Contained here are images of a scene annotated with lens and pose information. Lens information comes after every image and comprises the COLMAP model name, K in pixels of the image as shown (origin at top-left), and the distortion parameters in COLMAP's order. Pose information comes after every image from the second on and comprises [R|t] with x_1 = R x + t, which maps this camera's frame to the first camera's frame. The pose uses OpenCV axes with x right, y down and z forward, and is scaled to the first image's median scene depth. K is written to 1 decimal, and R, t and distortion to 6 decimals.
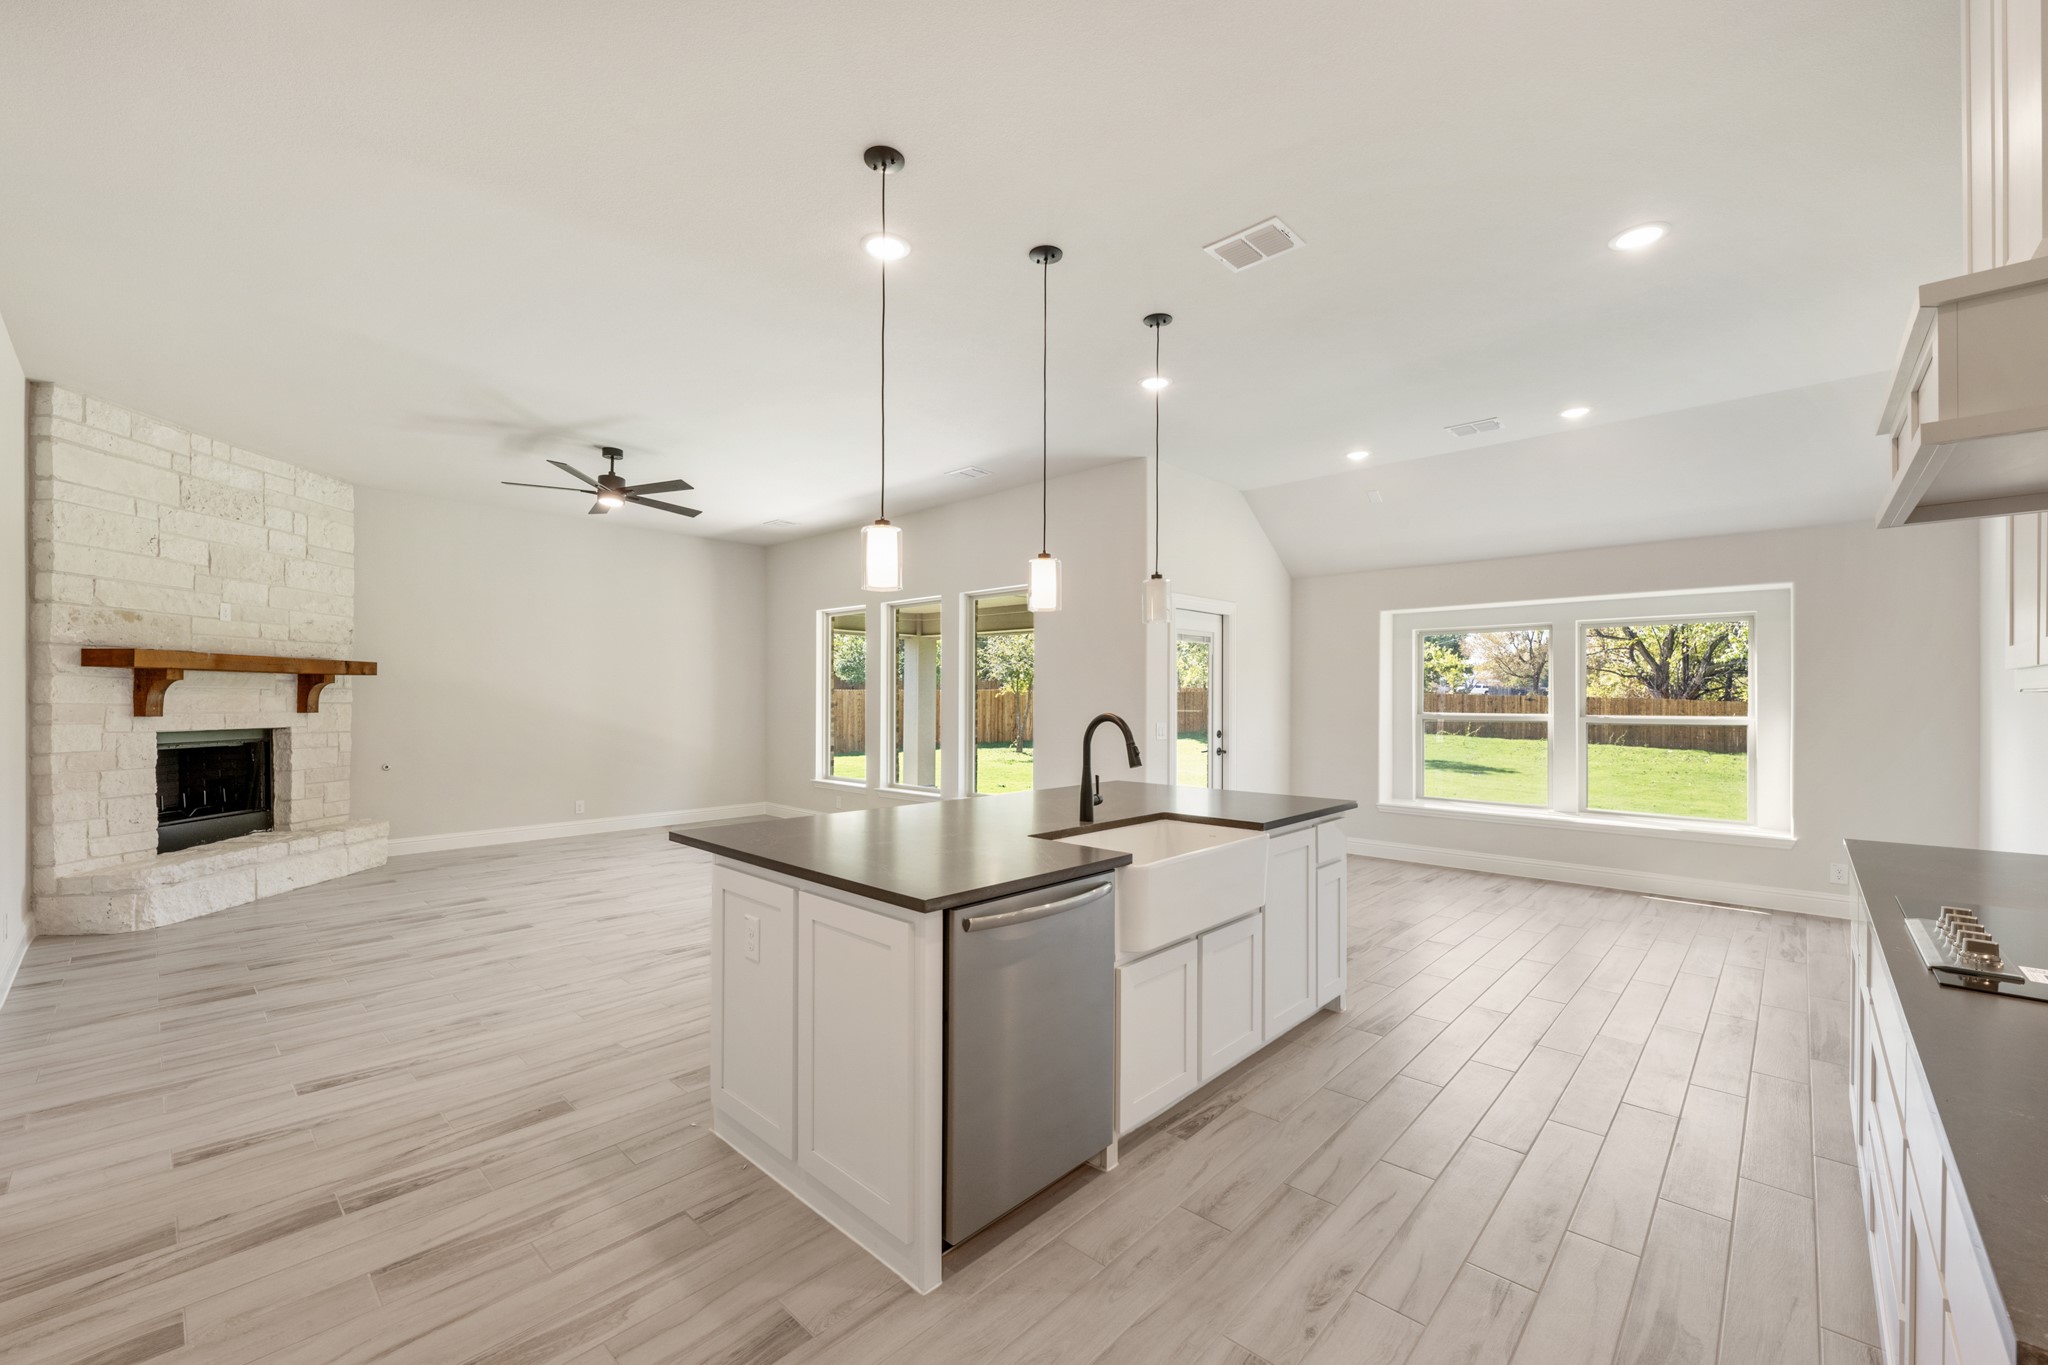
lens RADIAL K [[828.6, 0, 1018.2], [0, 828.6, 694.2], [0, 0, 1]] dist [0.000442, 0.000126]
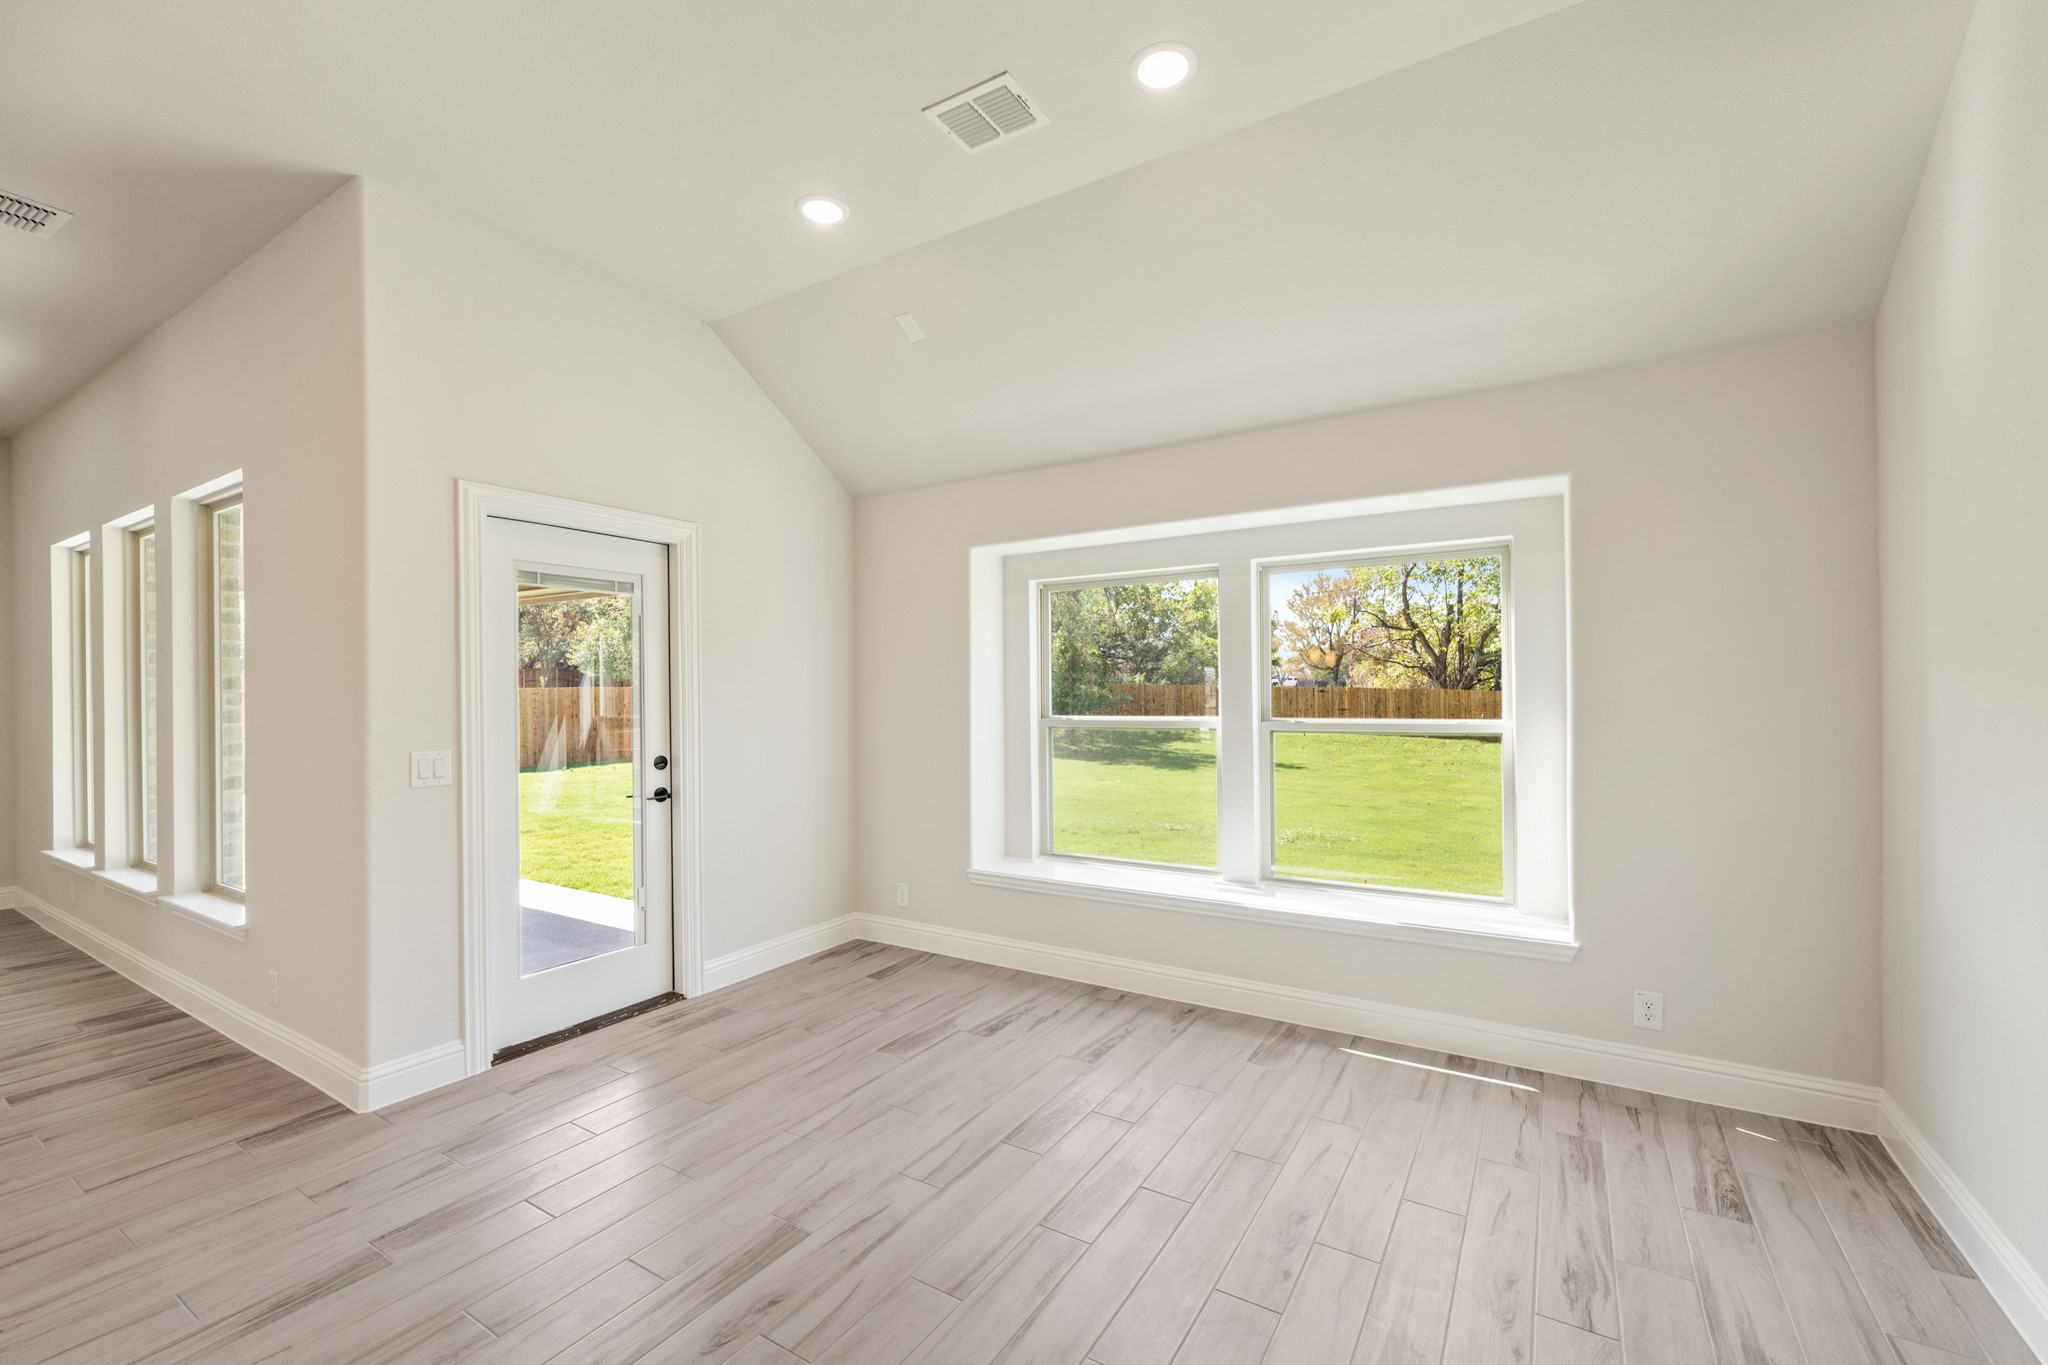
lens RADIAL K [[828.6, 0, 1040.4], [0, 828.6, 692.7], [0, 0, 1]] dist [0.000442, 0.000126]
pose [[0.979987, -0.010813, 0.198767, 0.104826], [0.010196, 0.999939, 0.004130, 0.000703], [-0.198800, -0.002021, 0.980038, 0.115789]]
